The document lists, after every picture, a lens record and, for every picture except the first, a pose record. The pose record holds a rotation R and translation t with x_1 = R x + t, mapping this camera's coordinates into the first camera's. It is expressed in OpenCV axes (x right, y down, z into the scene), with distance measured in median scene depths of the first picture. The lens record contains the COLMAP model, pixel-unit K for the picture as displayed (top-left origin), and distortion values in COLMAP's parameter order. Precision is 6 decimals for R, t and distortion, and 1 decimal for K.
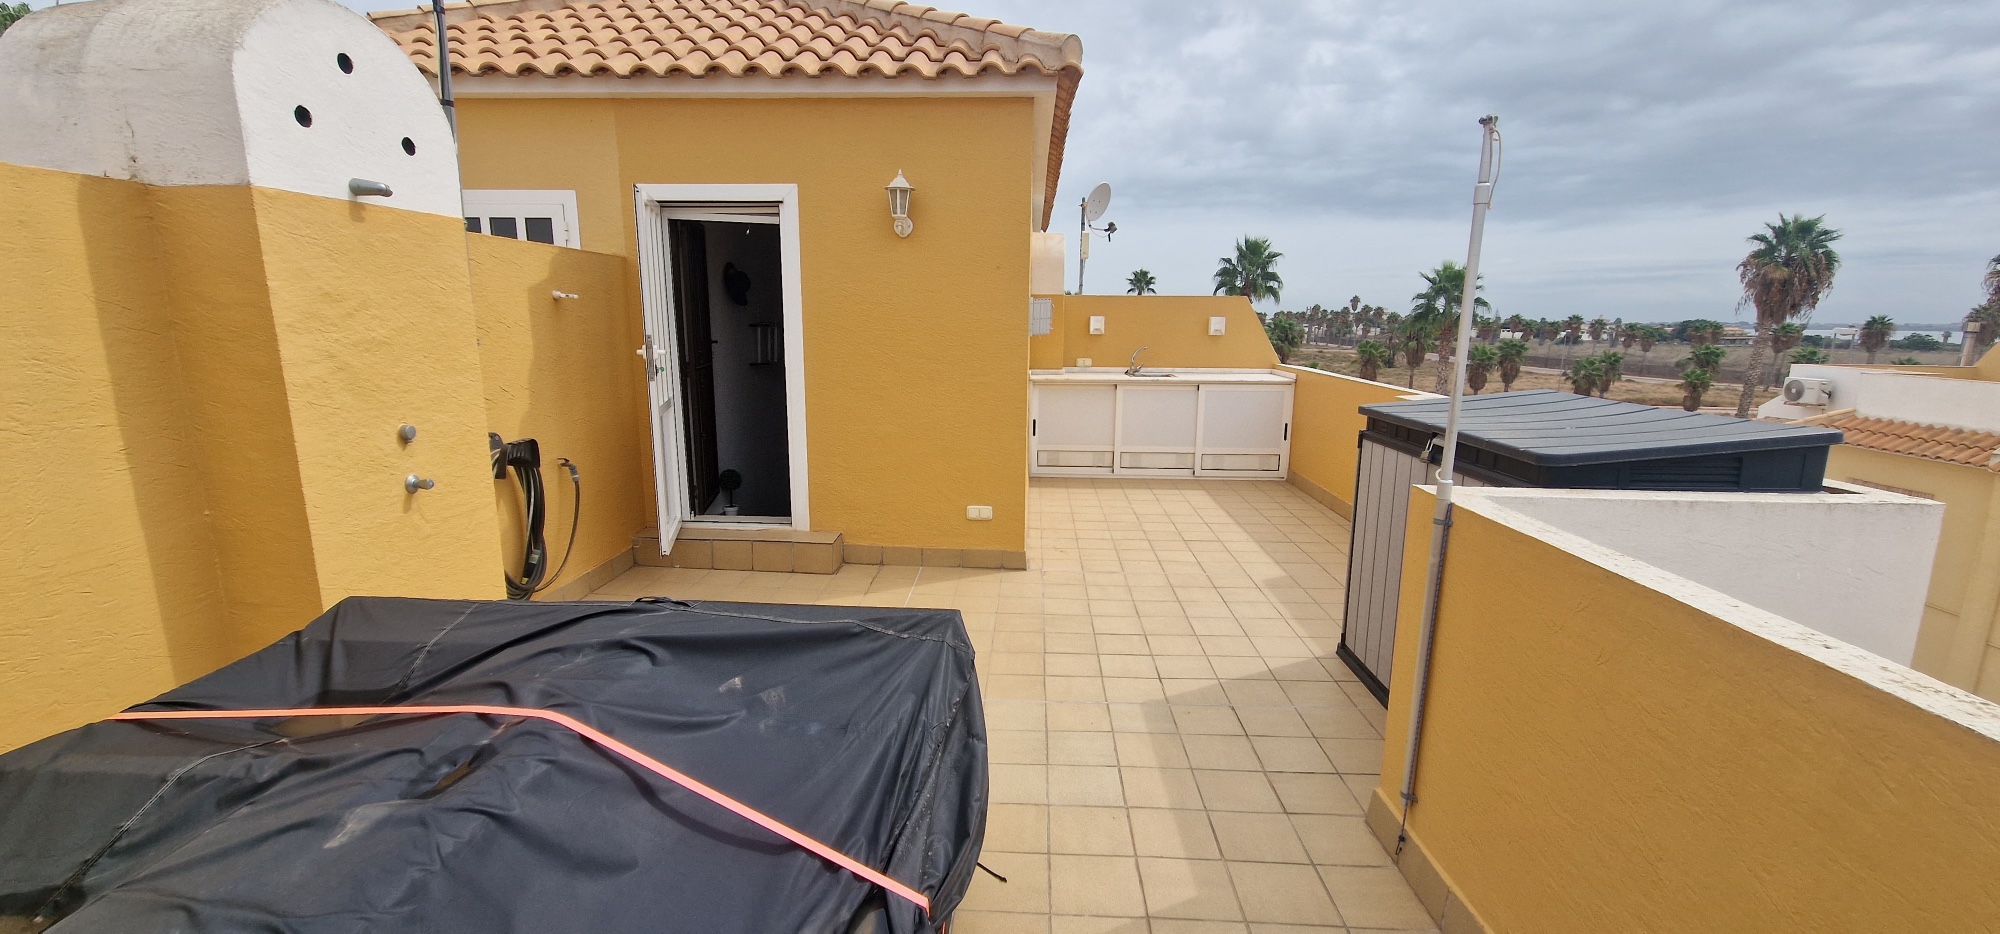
lens RADIAL K [[832.7, 0, 993.9], [0, 832.7, 492.3], [0, 0, 1]] dist [-0.007661, -0.000296]
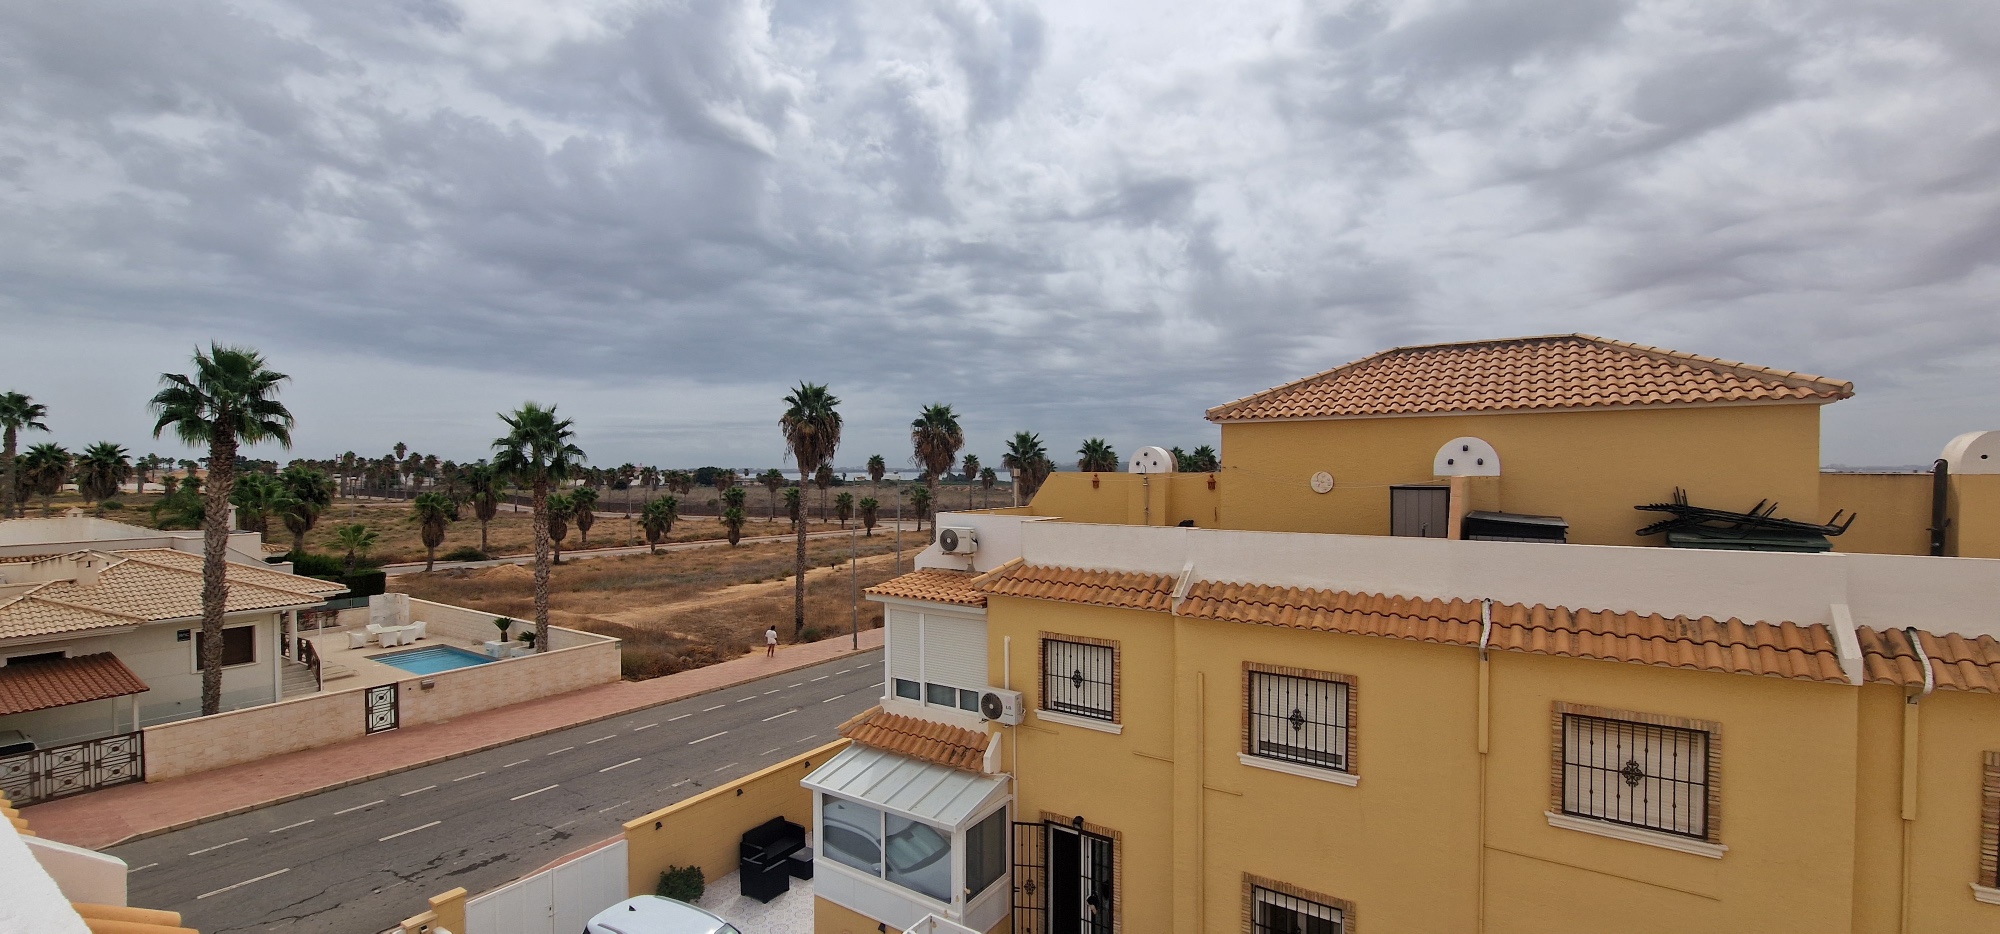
lens RADIAL K [[832.7, 0, 993.9], [0, 832.7, 492.3], [0, 0, 1]] dist [-0.007661, -0.000296]
pose [[0.521134, -0.028848, 0.852987, 0.062879], [0.177482, 0.981243, -0.075248, -0.037712], [-0.834817, 0.190605, 0.516479, 0.173379]]
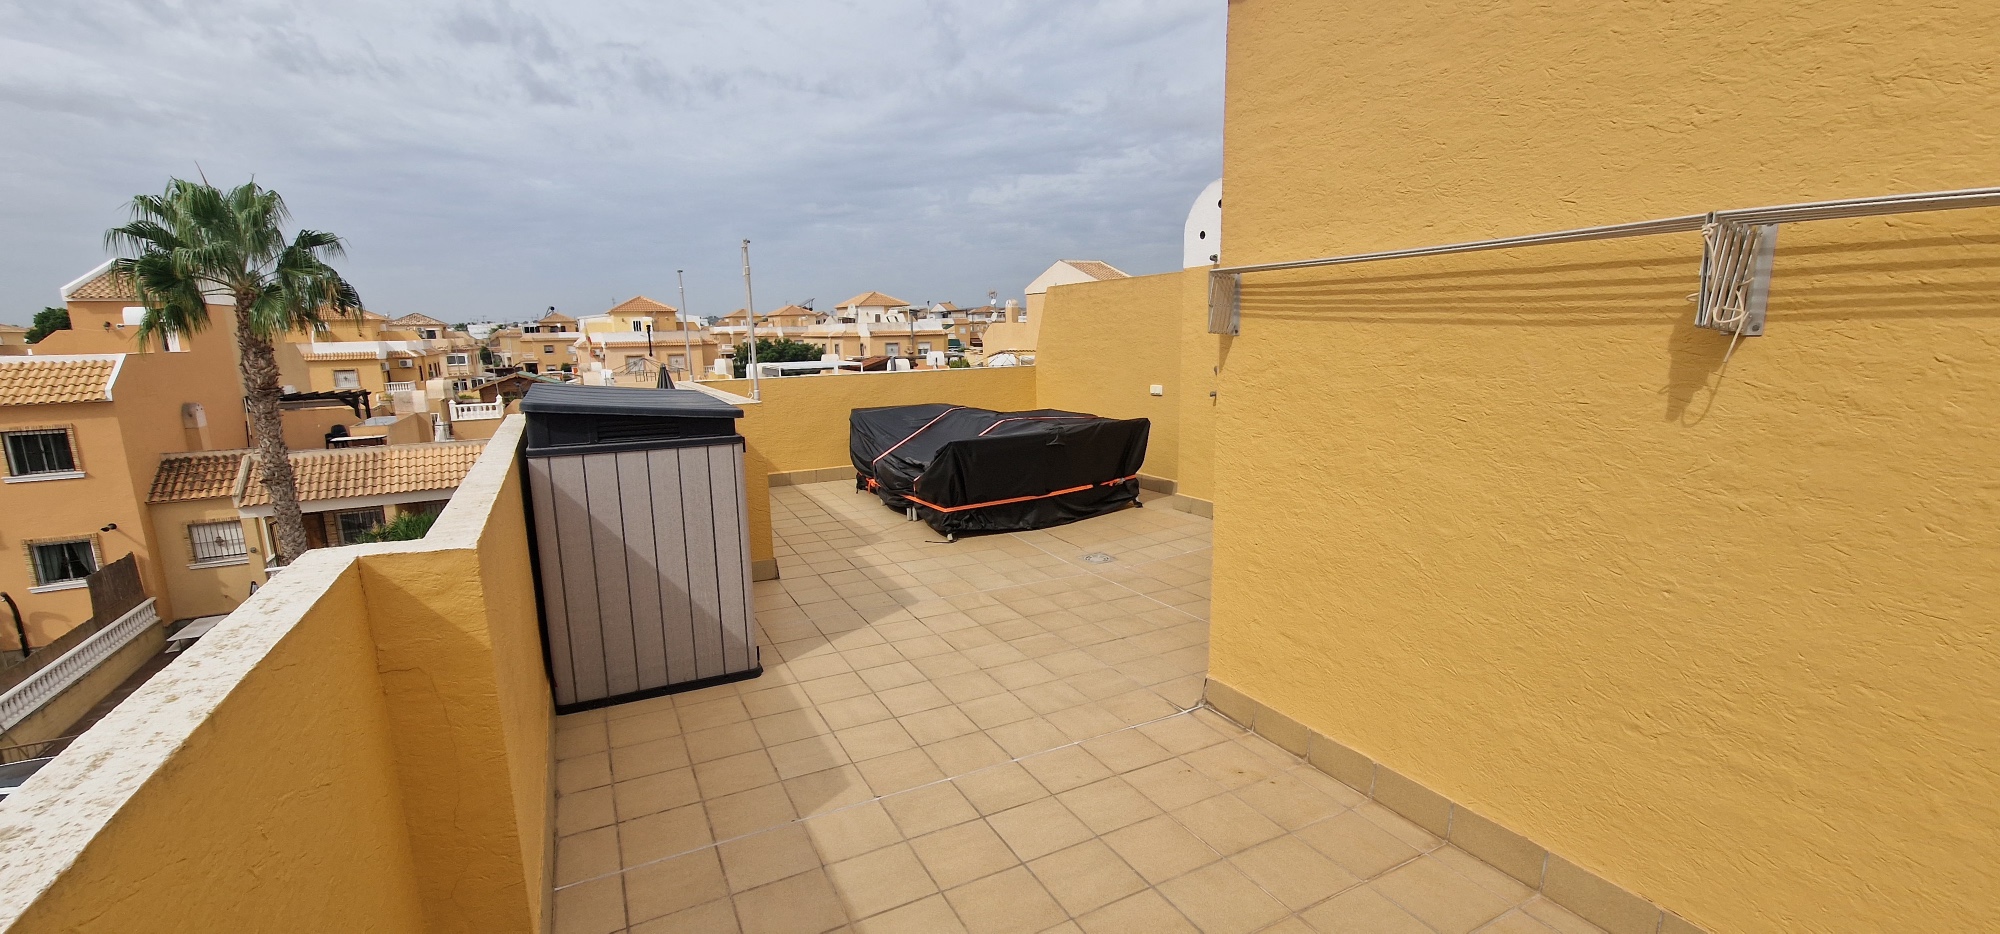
lens RADIAL K [[832.7, 0, 993.9], [0, 832.7, 492.3], [0, 0, 1]] dist [-0.007661, -0.000296]
pose [[-0.866063, 0.107045, -0.488340, 0.148743], [-0.091977, 0.926017, 0.366104, -0.086946], [0.491401, 0.361985, -0.792144, 0.431052]]
